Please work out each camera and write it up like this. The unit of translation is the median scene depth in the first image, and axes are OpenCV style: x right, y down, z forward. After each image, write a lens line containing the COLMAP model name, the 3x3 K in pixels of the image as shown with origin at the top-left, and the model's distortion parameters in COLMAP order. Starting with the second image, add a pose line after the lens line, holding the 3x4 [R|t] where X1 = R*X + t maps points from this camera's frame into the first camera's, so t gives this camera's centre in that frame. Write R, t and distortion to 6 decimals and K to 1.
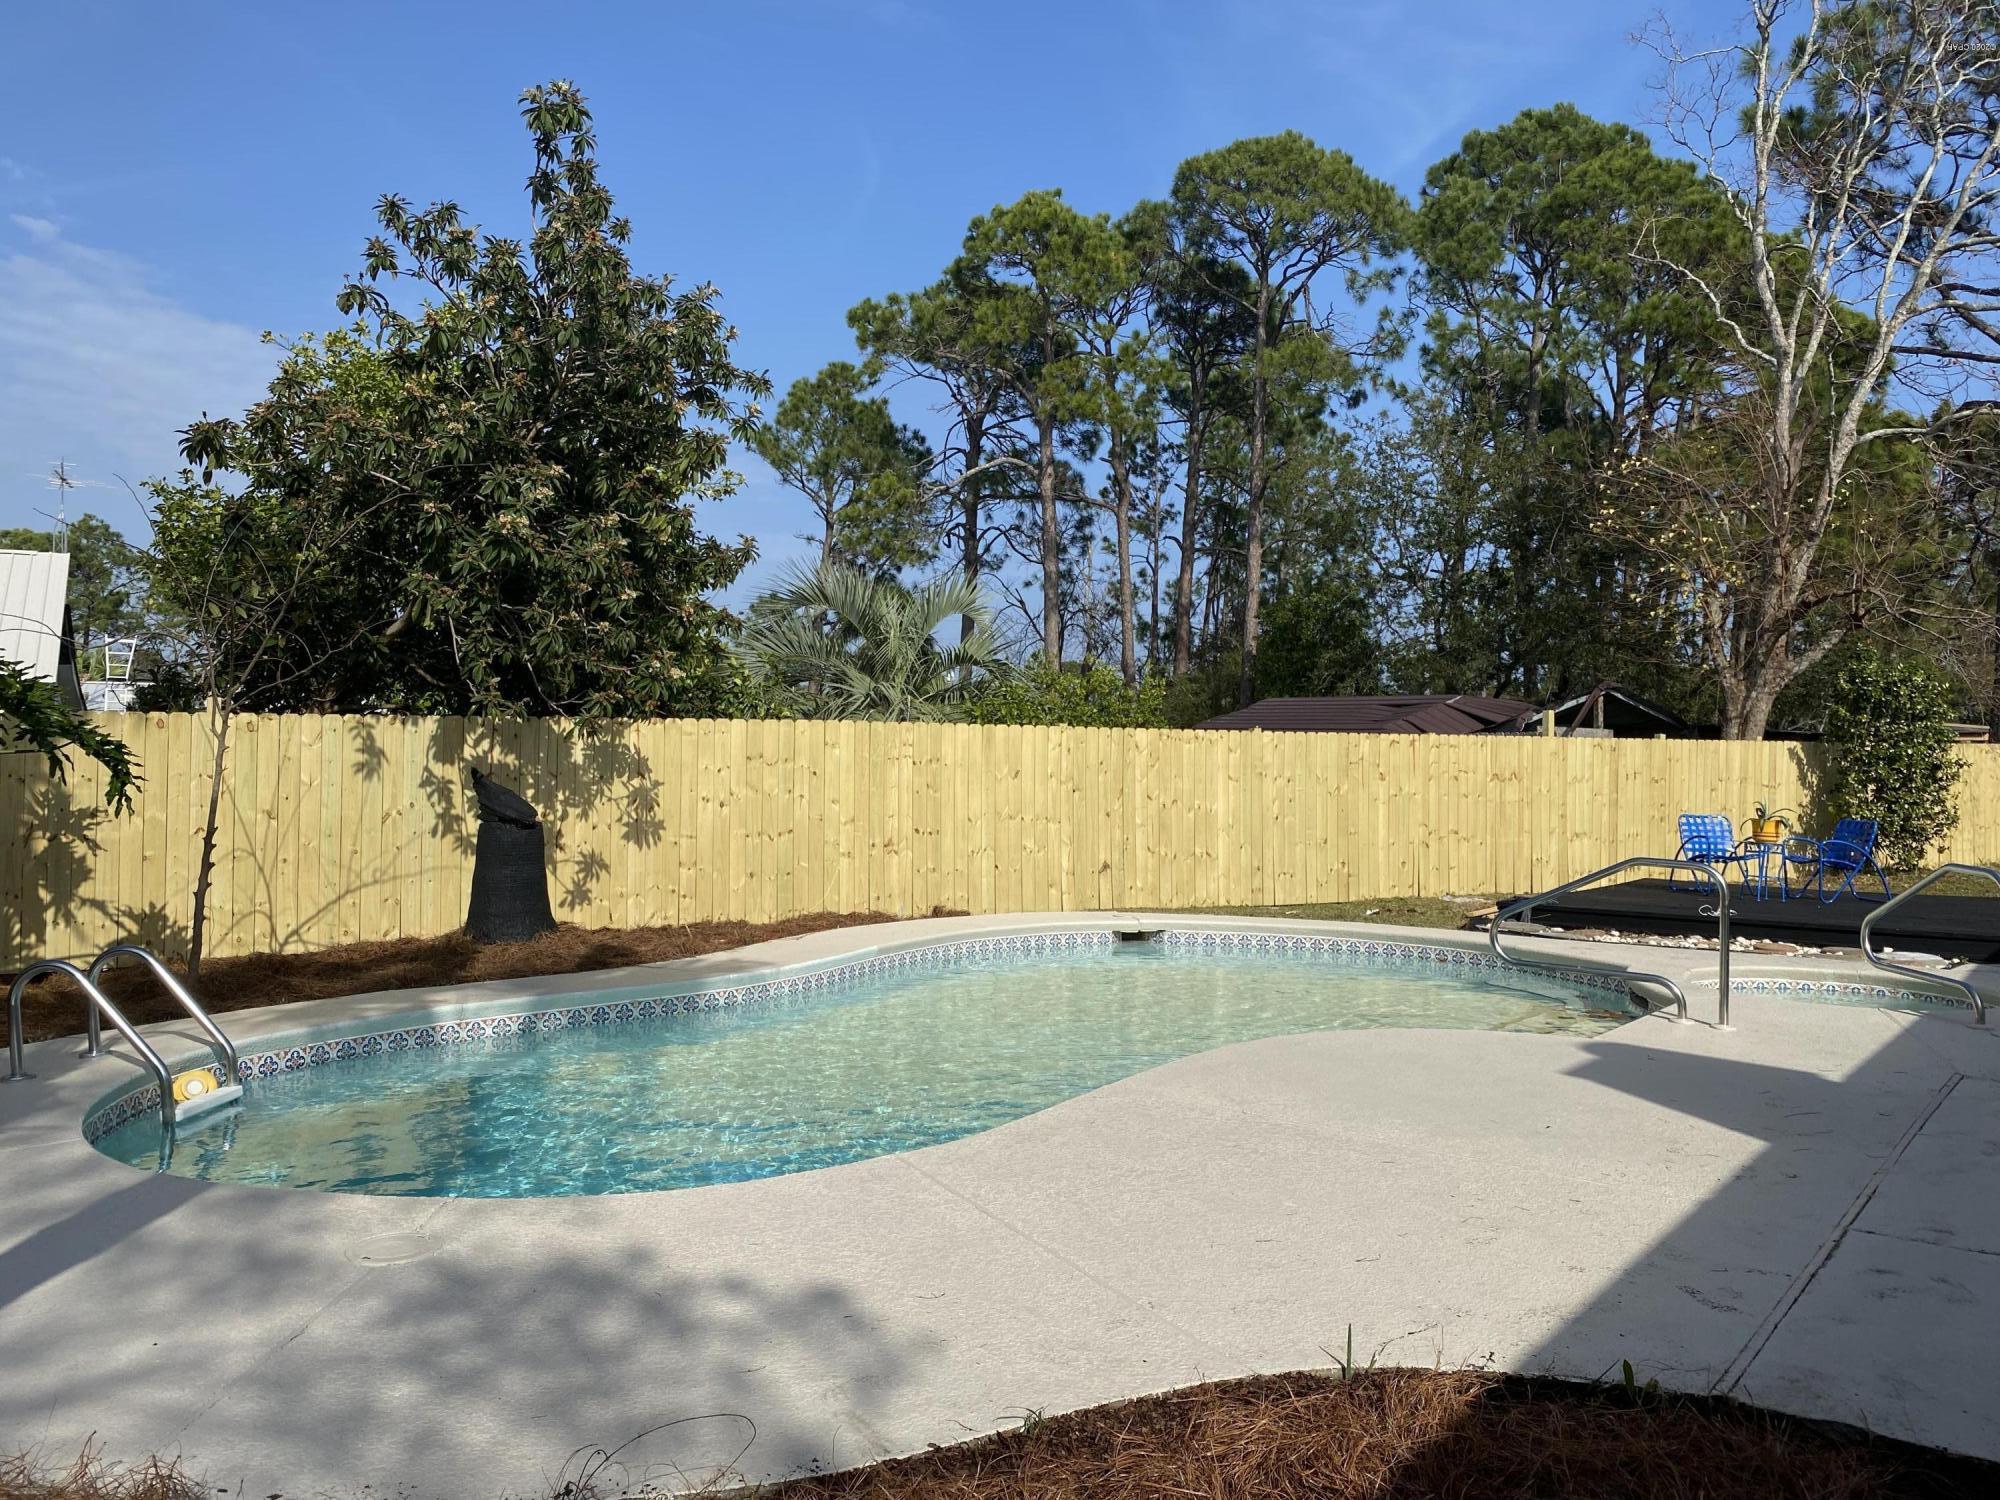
lens RADIAL K [[1488.9, 0, 1000.0], [0, 1488.9, 750.0], [0, 0, 1]] dist [-0.001632, -0.027911]
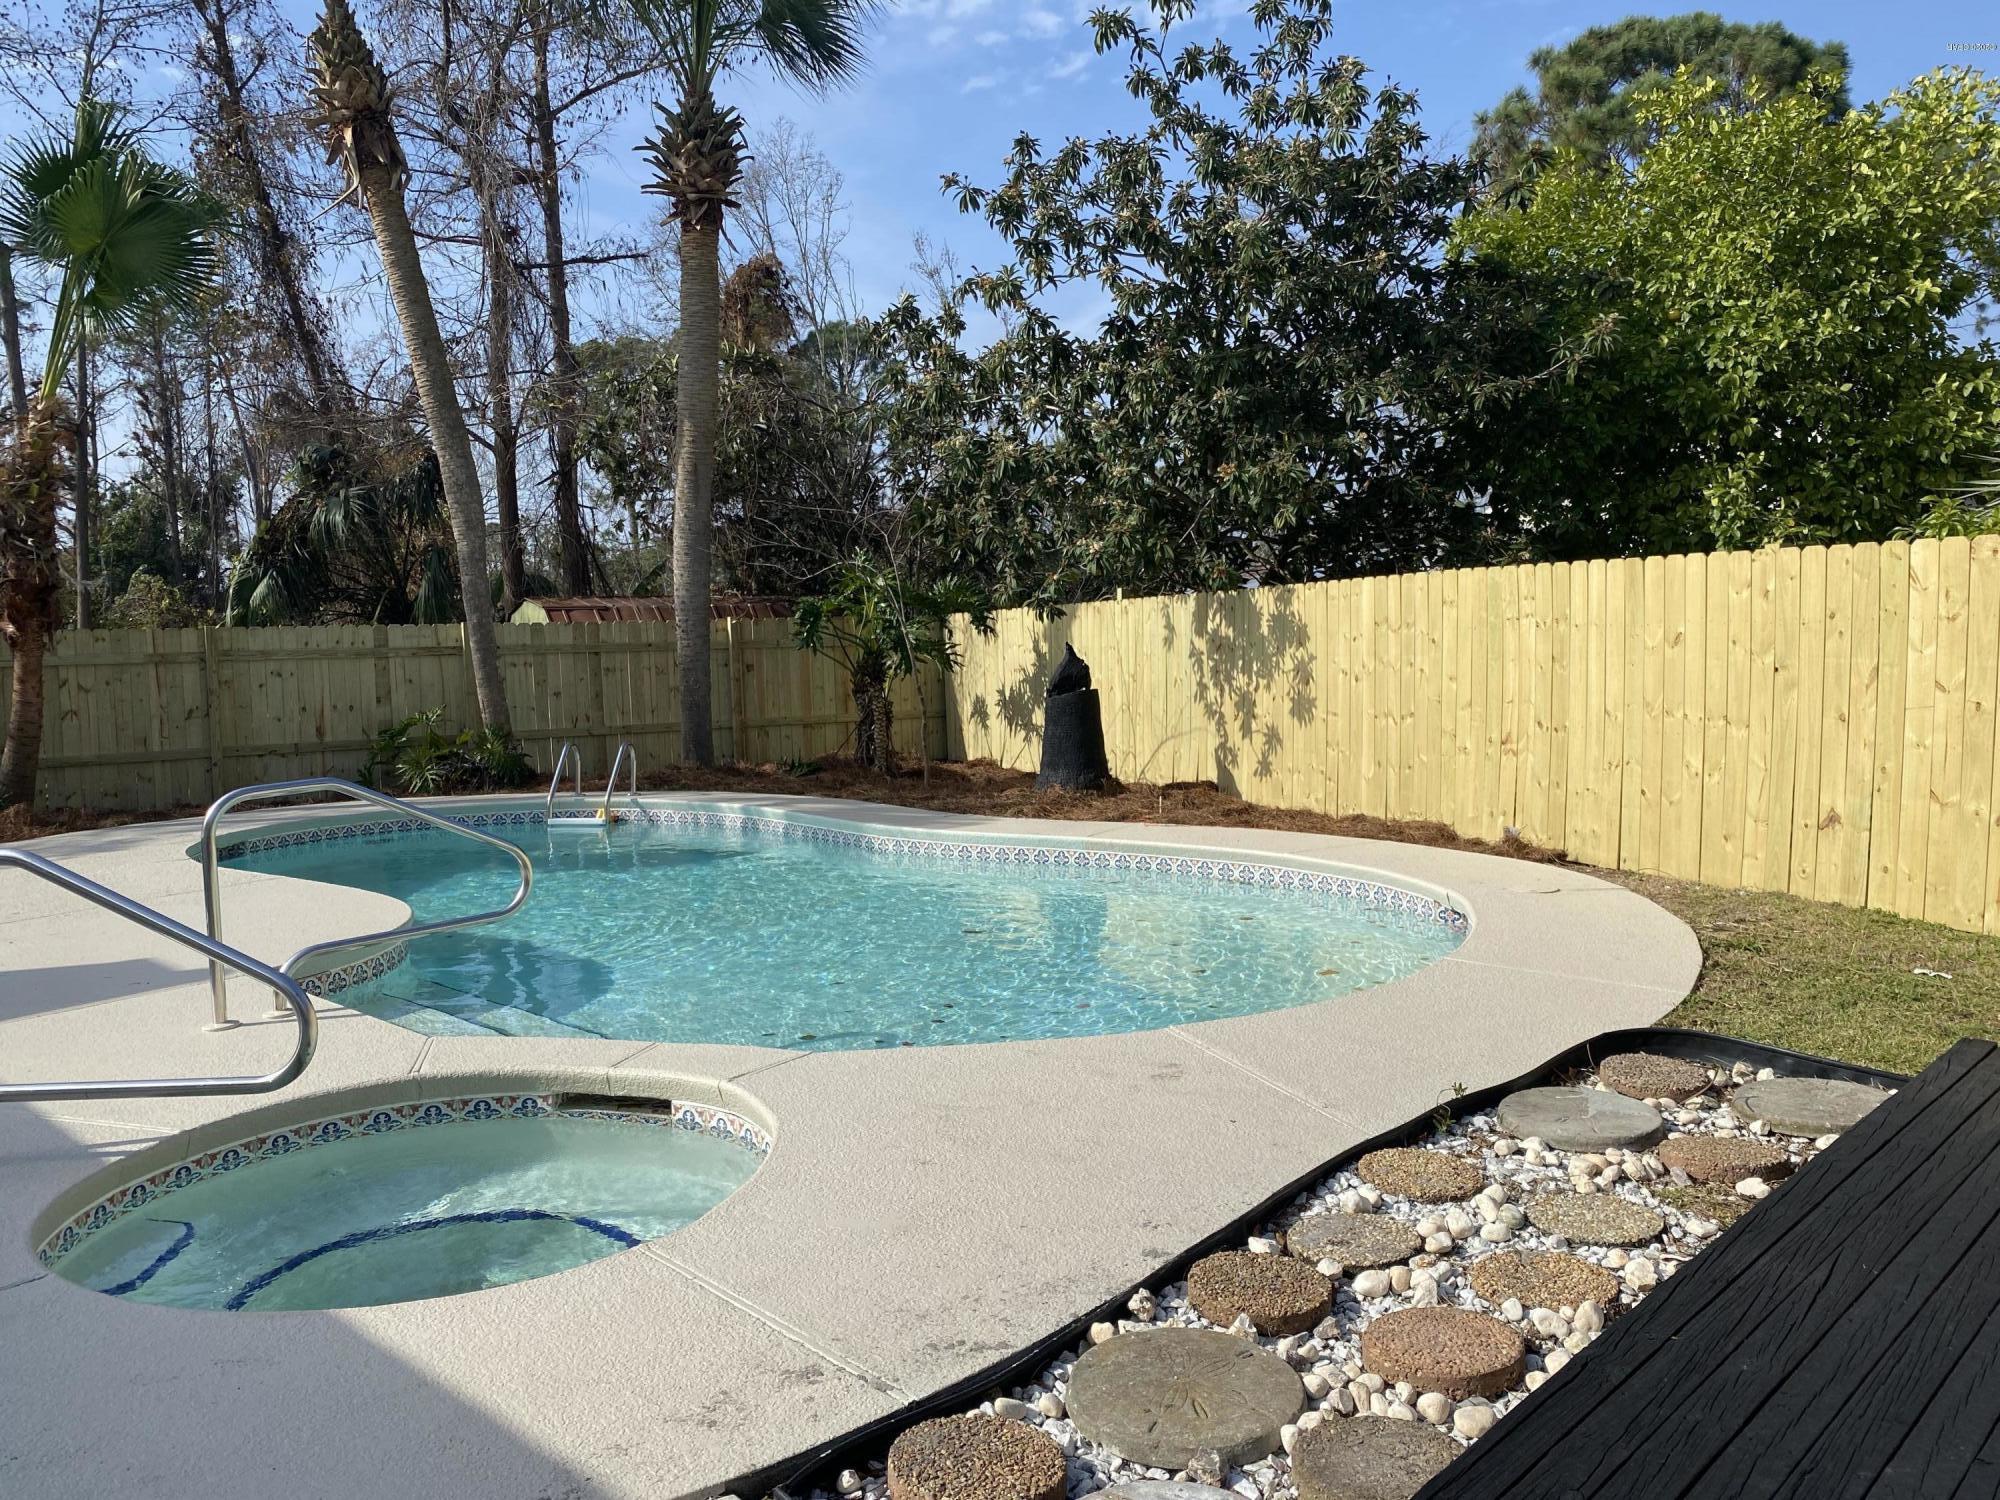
lens RADIAL K [[1488.9, 0, 1000.0], [0, 1488.9, 750.0], [0, 0, 1]] dist [-0.001632, -0.027911]
pose [[-0.106087, 0.067544, -0.992060, 0.720610], [0.029376, 0.997468, 0.064771, 0.016289], [0.993923, -0.022271, -0.107803, 0.928684]]
